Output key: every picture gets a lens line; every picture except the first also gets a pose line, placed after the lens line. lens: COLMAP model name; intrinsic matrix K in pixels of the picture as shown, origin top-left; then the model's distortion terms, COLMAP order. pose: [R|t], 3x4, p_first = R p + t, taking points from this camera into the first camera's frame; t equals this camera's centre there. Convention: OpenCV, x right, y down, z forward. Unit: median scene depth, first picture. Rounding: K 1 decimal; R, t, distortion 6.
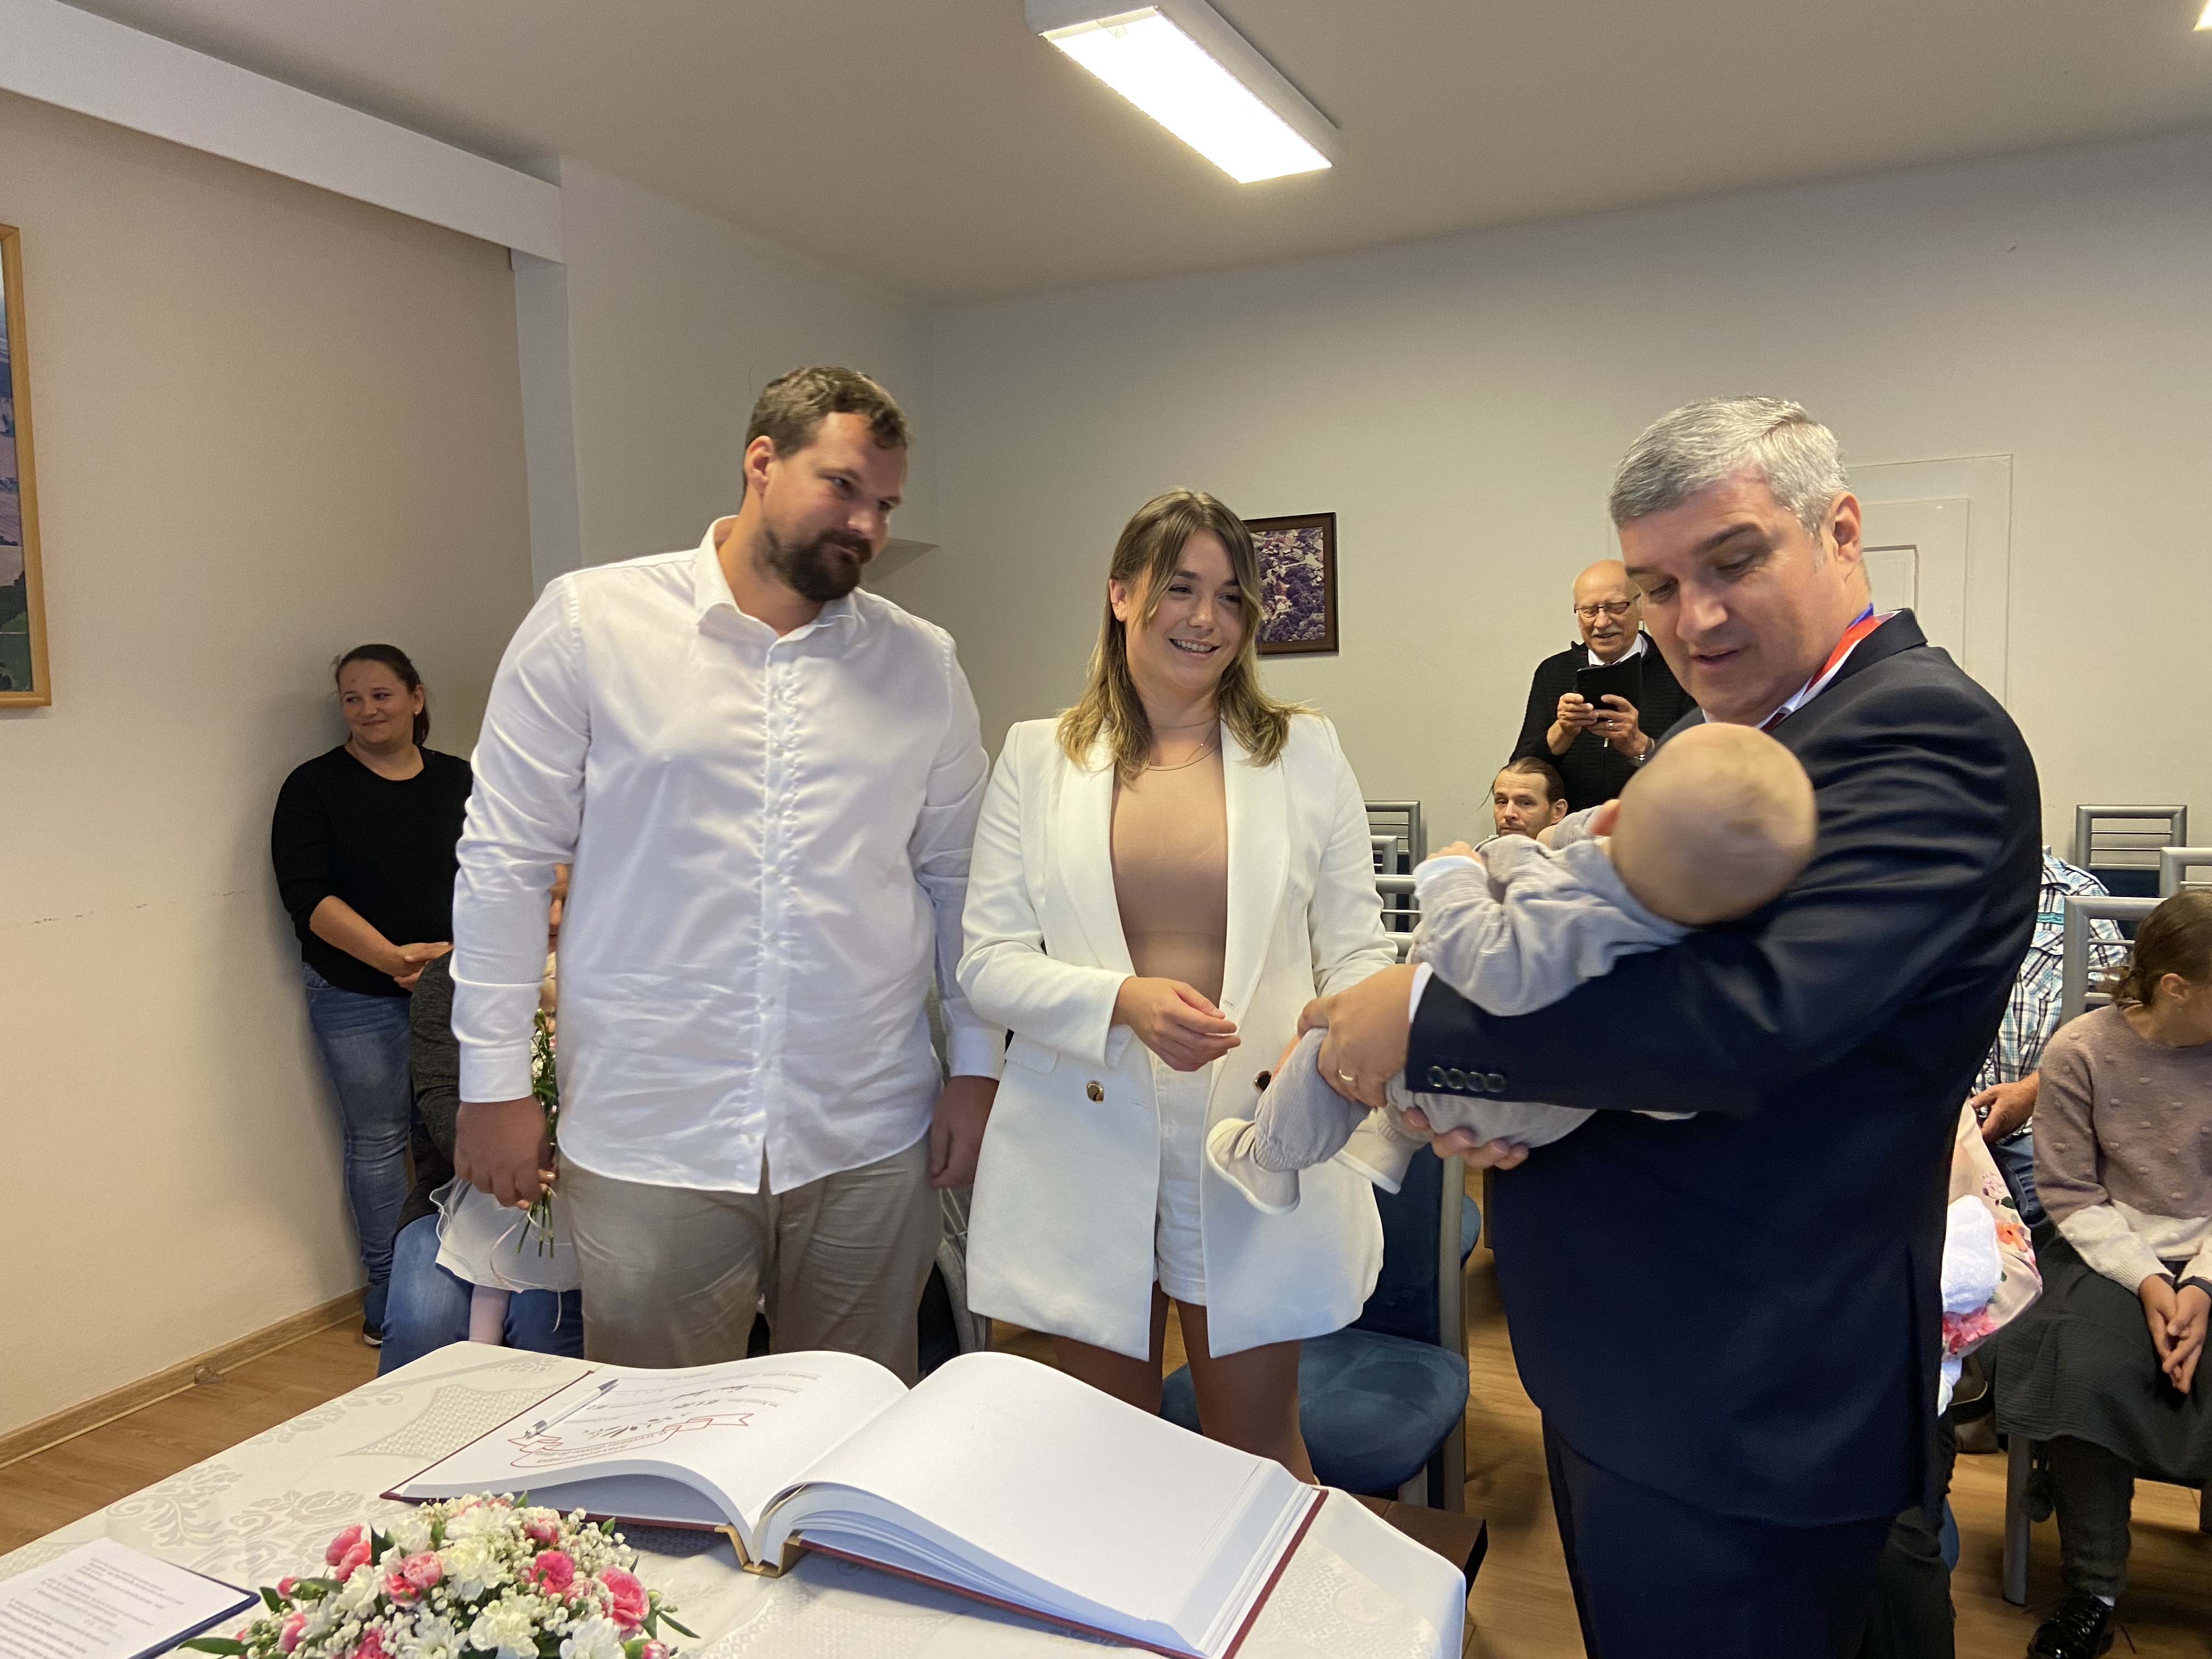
lens RADIAL K [[1619.3, 0, 1099.1], [0, 1619.3, 849.0], [0, 0, 1]] dist [0.118796, -0.152674]
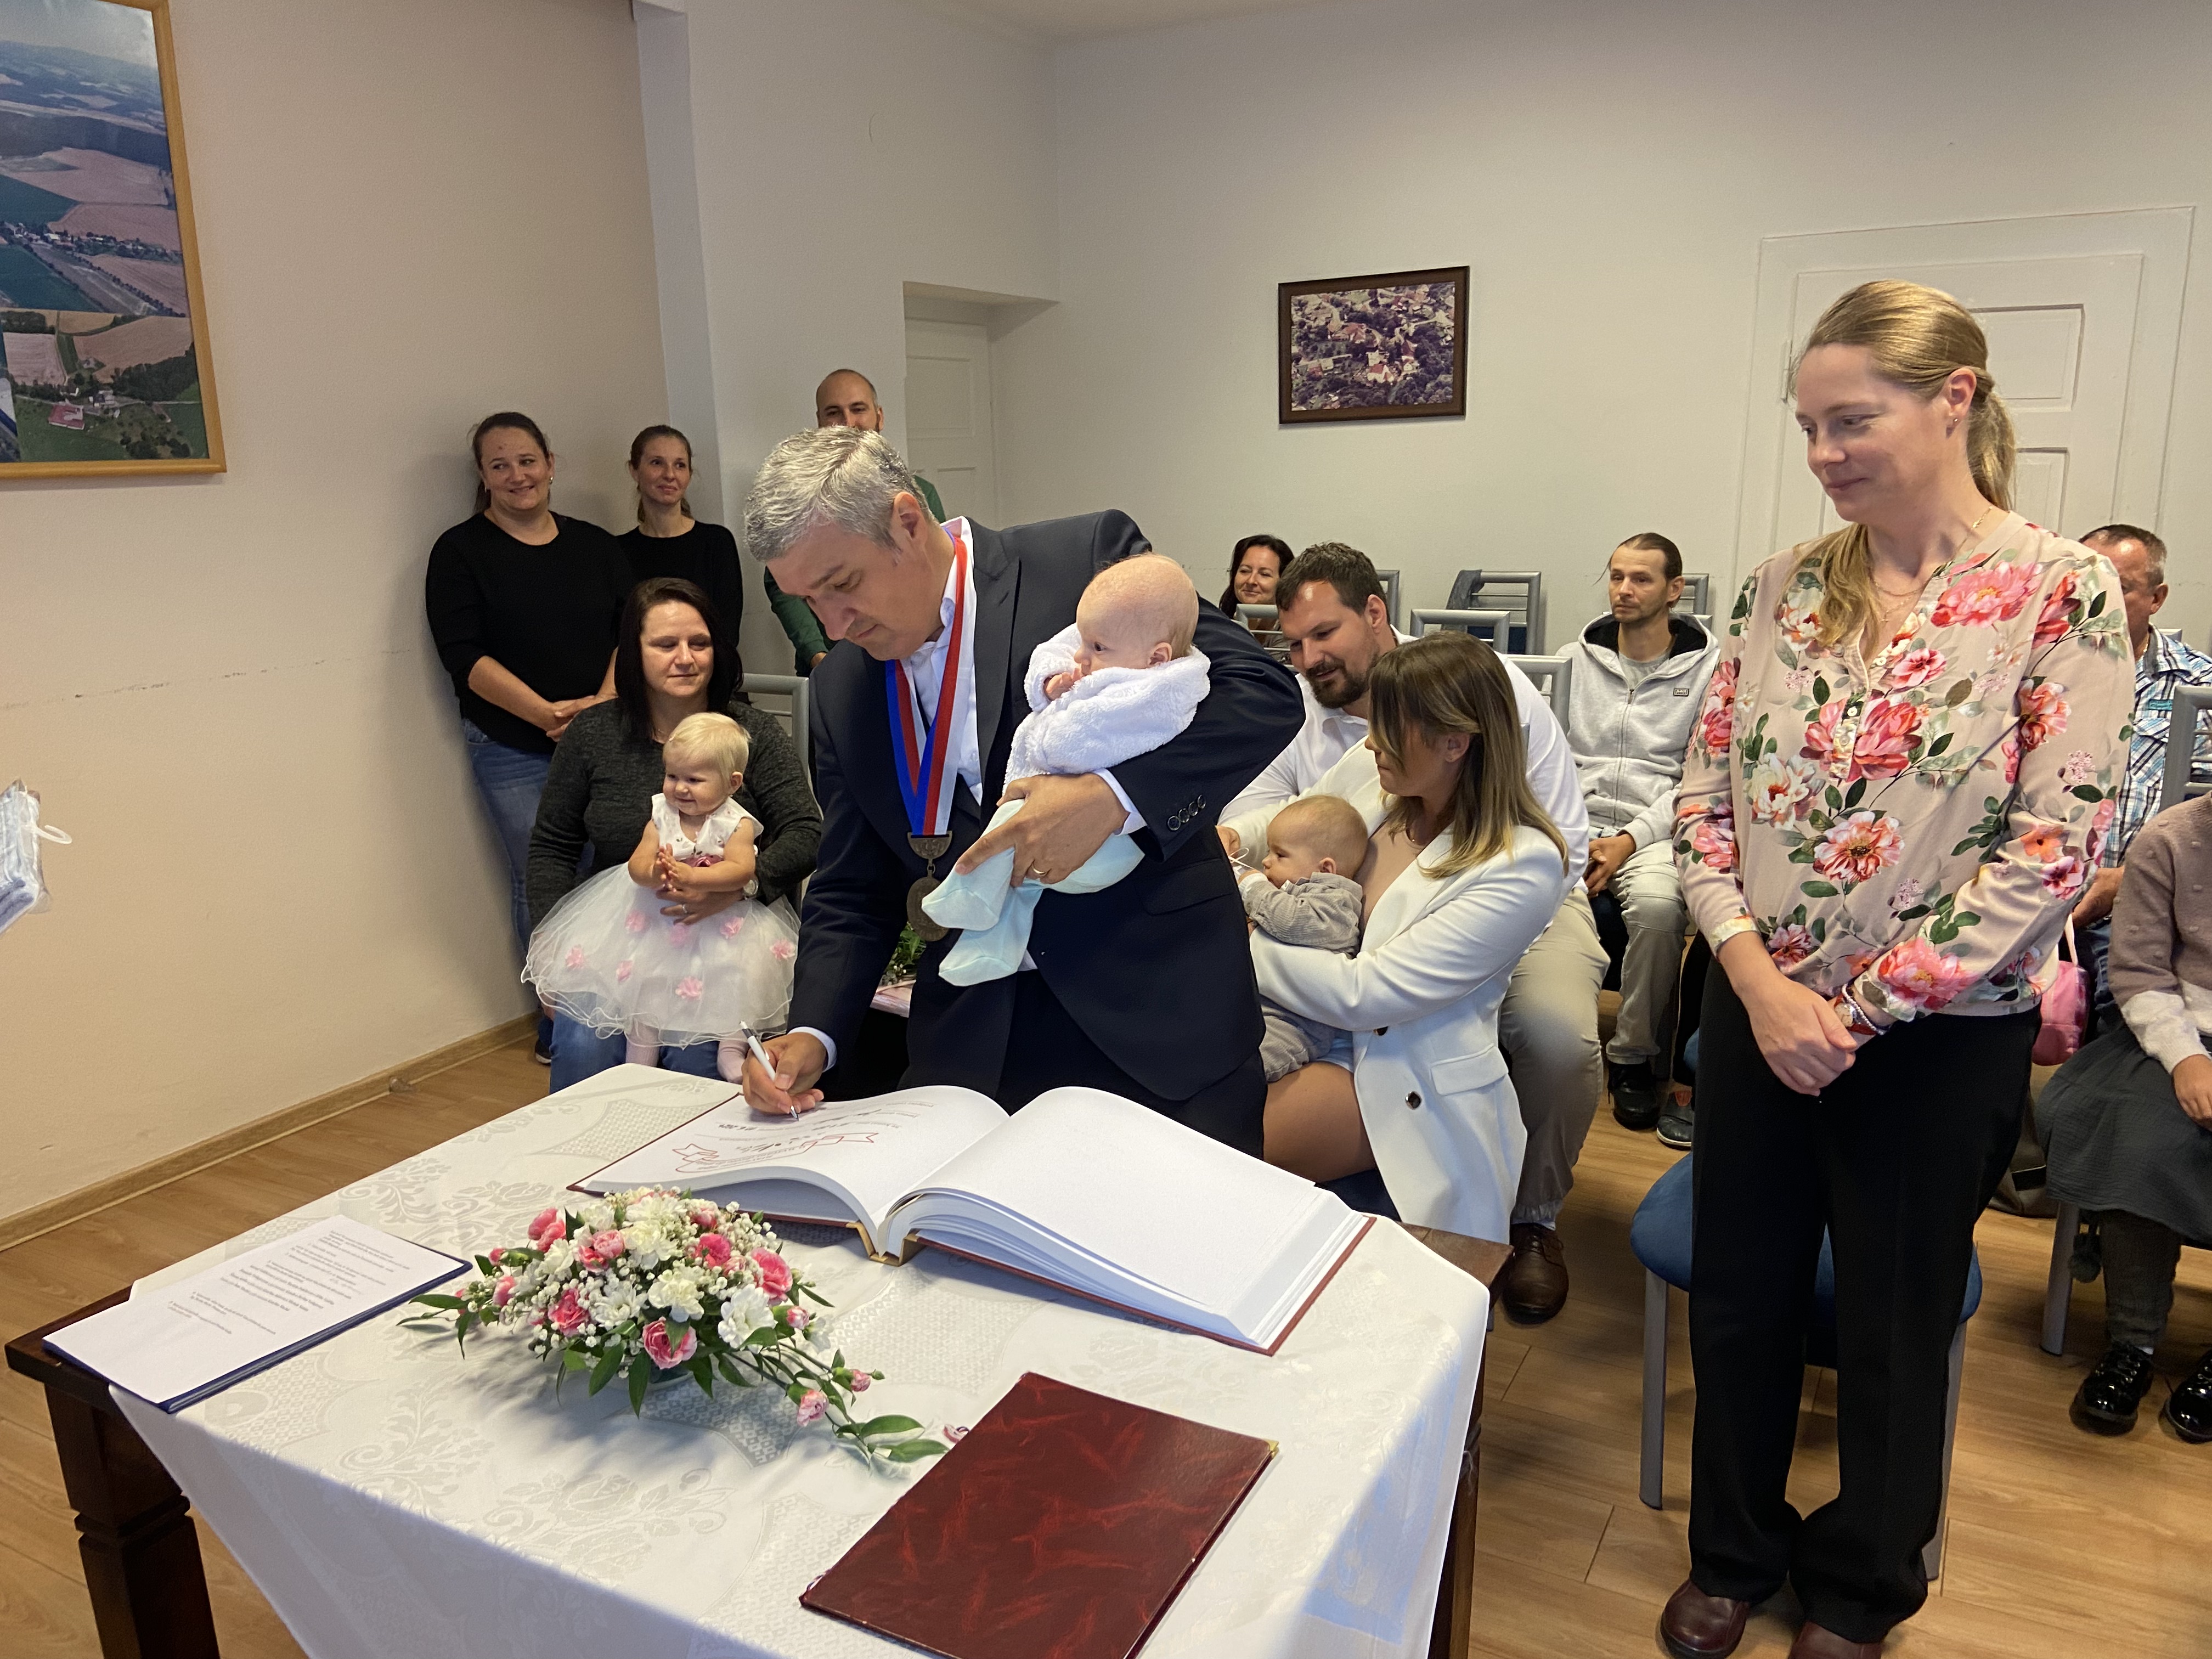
lens RADIAL K [[1614.4, 0, 1096.0], [0, 1614.4, 837.5], [0, 0, 1]] dist [0.111570, -0.132875]
pose [[0.996896, 0.023329, -0.075191, 0.028167], [-0.012500, 0.989873, 0.141403, -0.030865], [0.077729, -0.140025, 0.987092, -0.102910]]
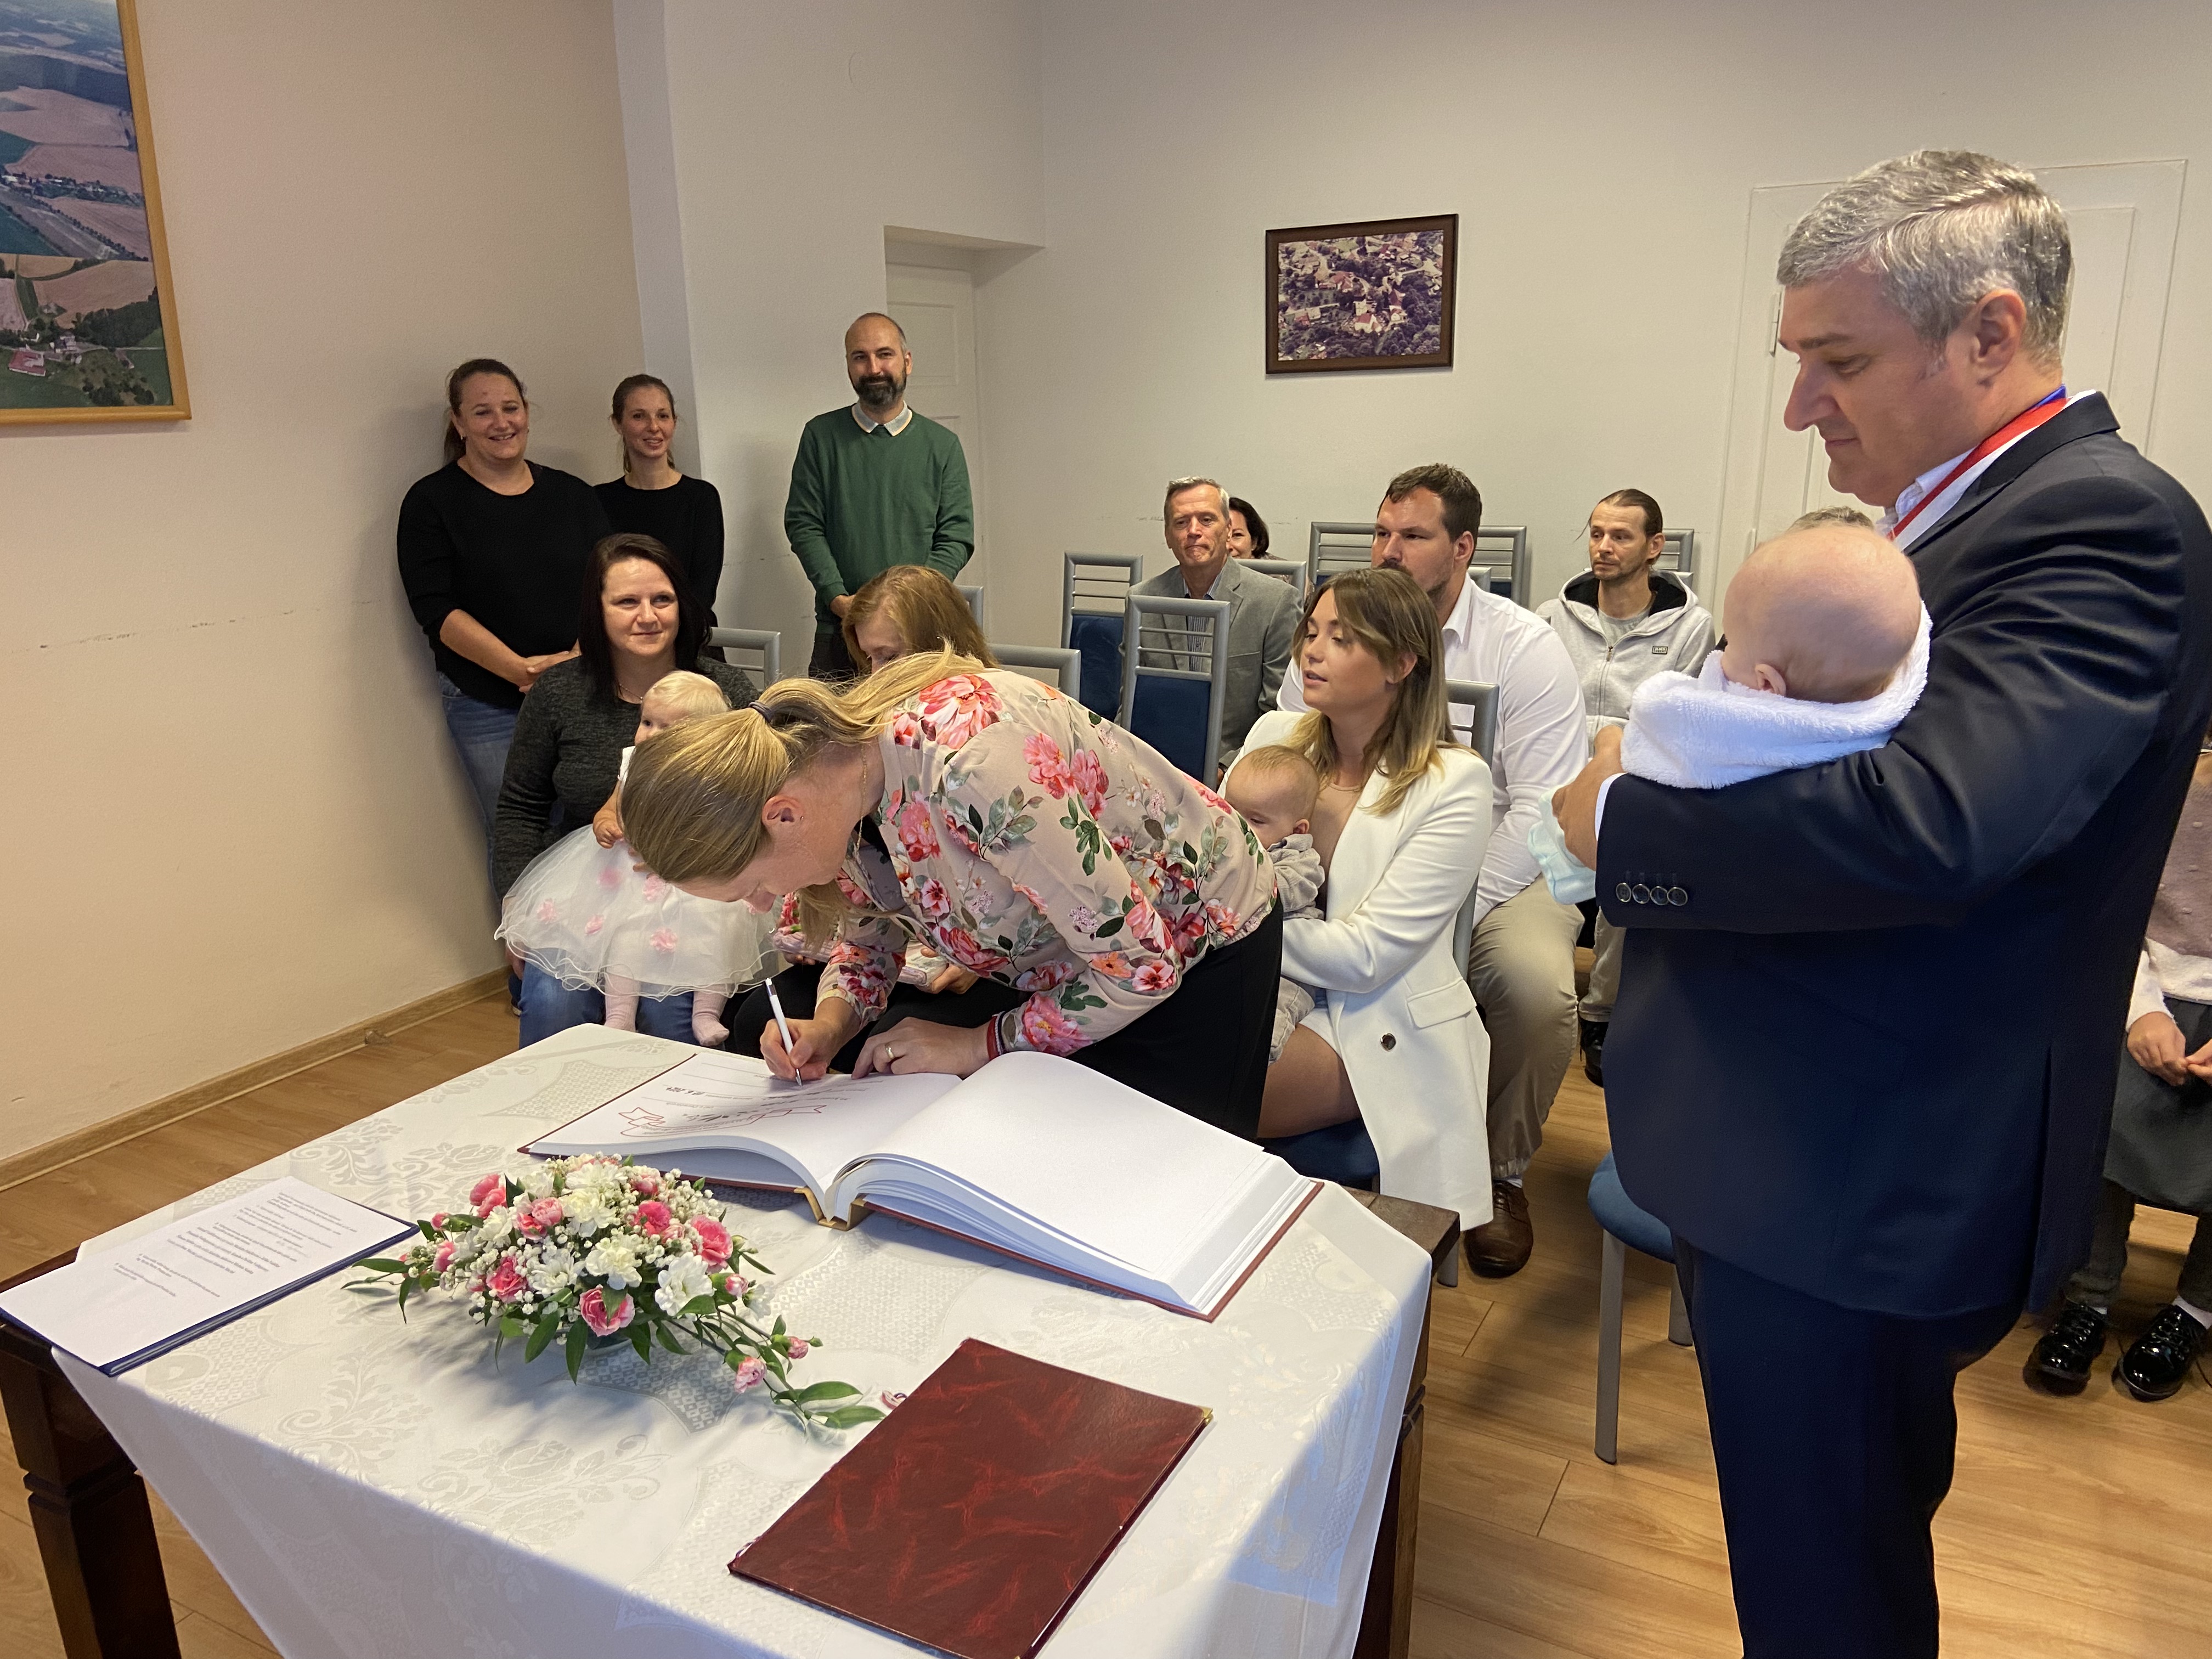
lens RADIAL K [[1614.4, 0, 1096.0], [0, 1614.4, 837.5], [0, 0, 1]] dist [0.111570, -0.132875]
pose [[0.997074, 0.030353, -0.070151, 0.060712], [-0.017887, 0.984946, 0.171937, -0.043340], [0.074314, -0.170179, 0.982607, -0.092485]]
